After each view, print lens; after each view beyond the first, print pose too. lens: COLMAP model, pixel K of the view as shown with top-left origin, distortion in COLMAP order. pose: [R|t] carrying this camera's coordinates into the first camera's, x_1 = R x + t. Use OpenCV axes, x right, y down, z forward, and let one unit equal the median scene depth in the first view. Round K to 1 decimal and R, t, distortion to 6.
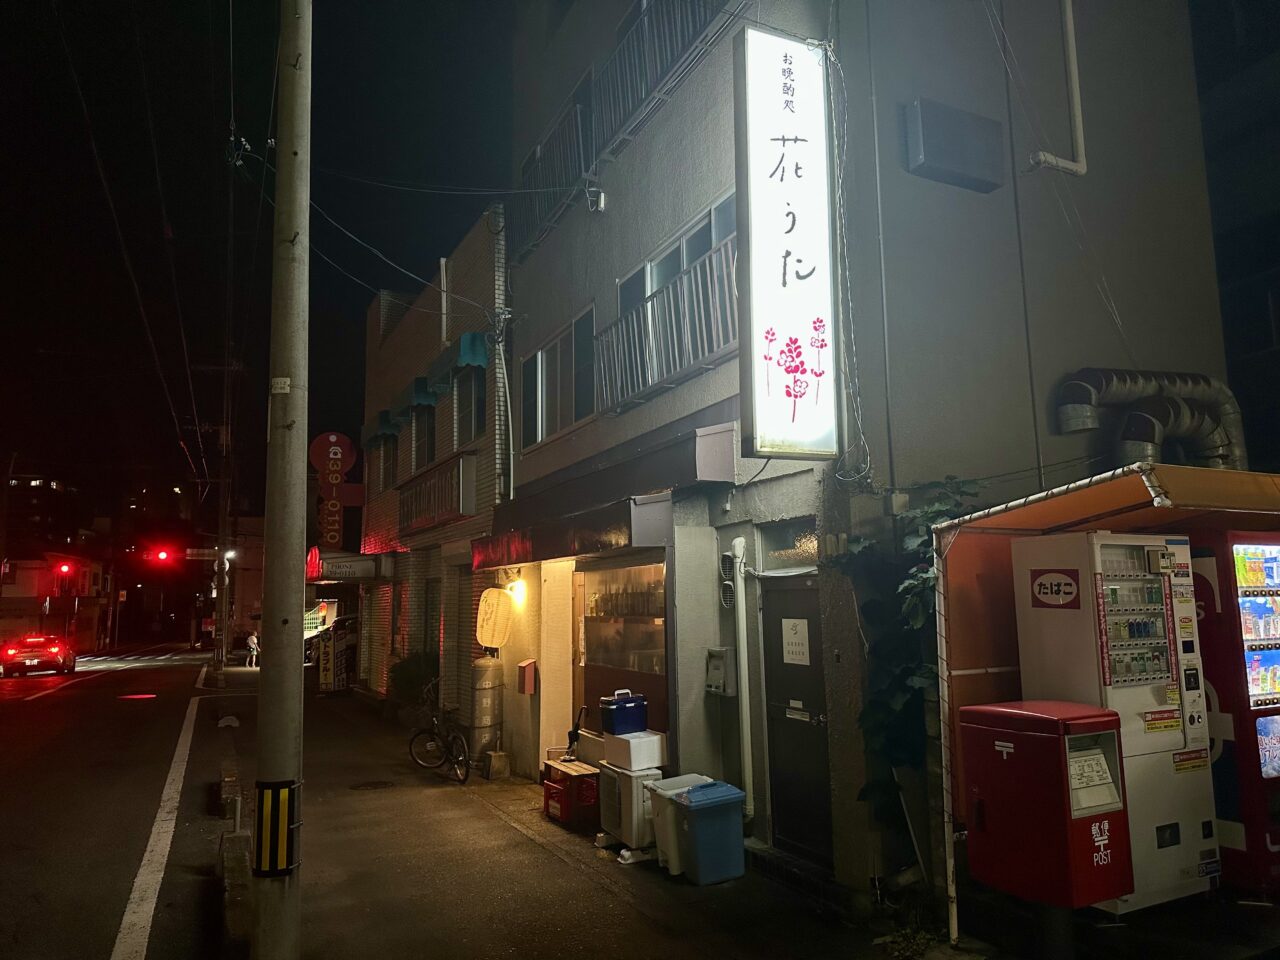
lens RADIAL K [[888.2, 0, 644.7], [0, 888.2, 477.2], [0, 0, 1]] dist [0.007100, -0.006272]
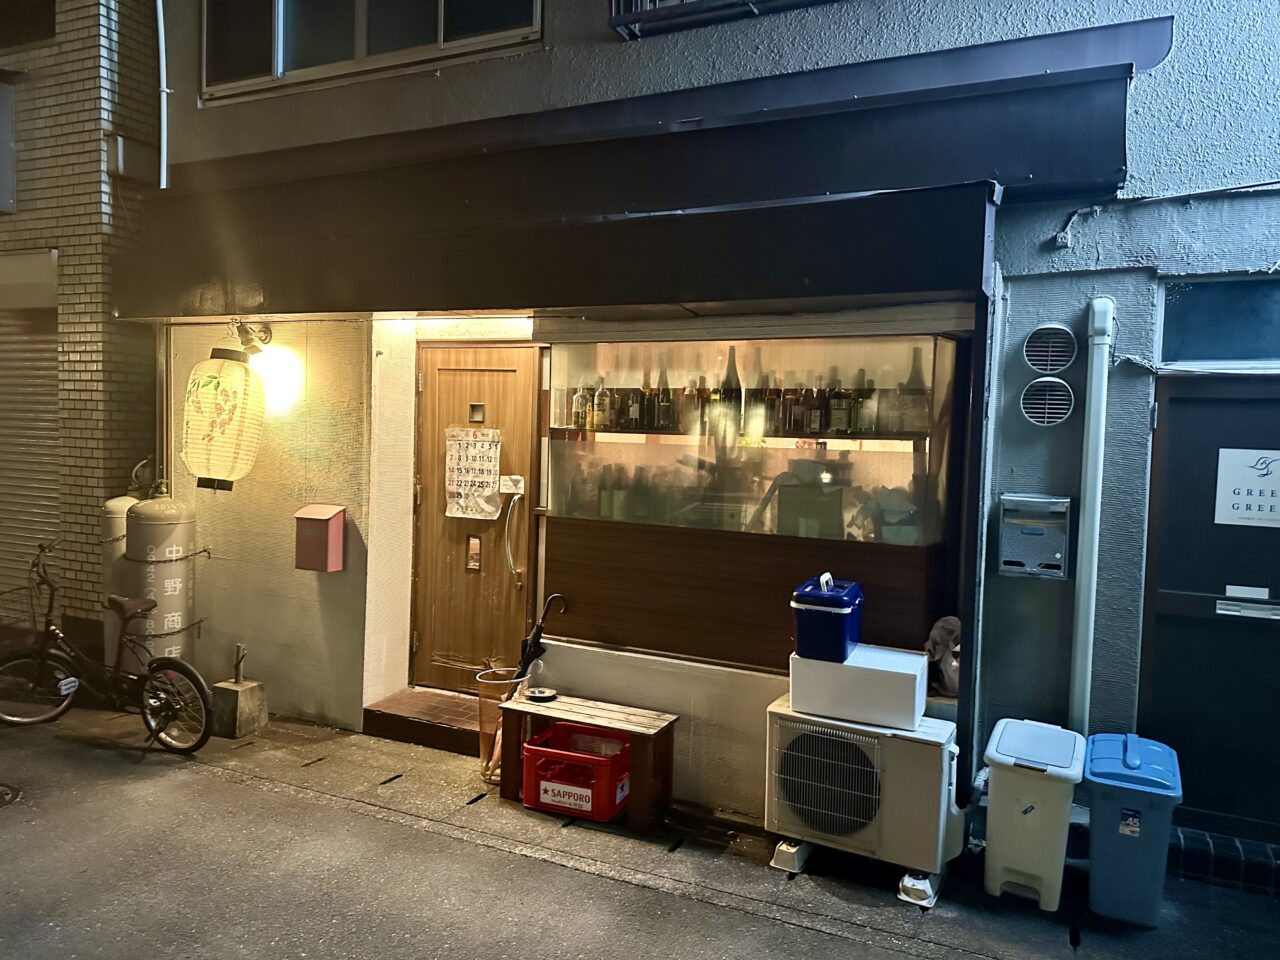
lens RADIAL K [[888.2, 0, 638.7], [0, 888.2, 490.0], [0, 0, 1]] dist [0.007100, -0.006272]
pose [[0.772308, -0.002692, 0.635243, -0.321404], [-0.131530, 0.977643, 0.164053, 0.090839], [-0.621482, -0.210253, 0.754688, 0.512427]]
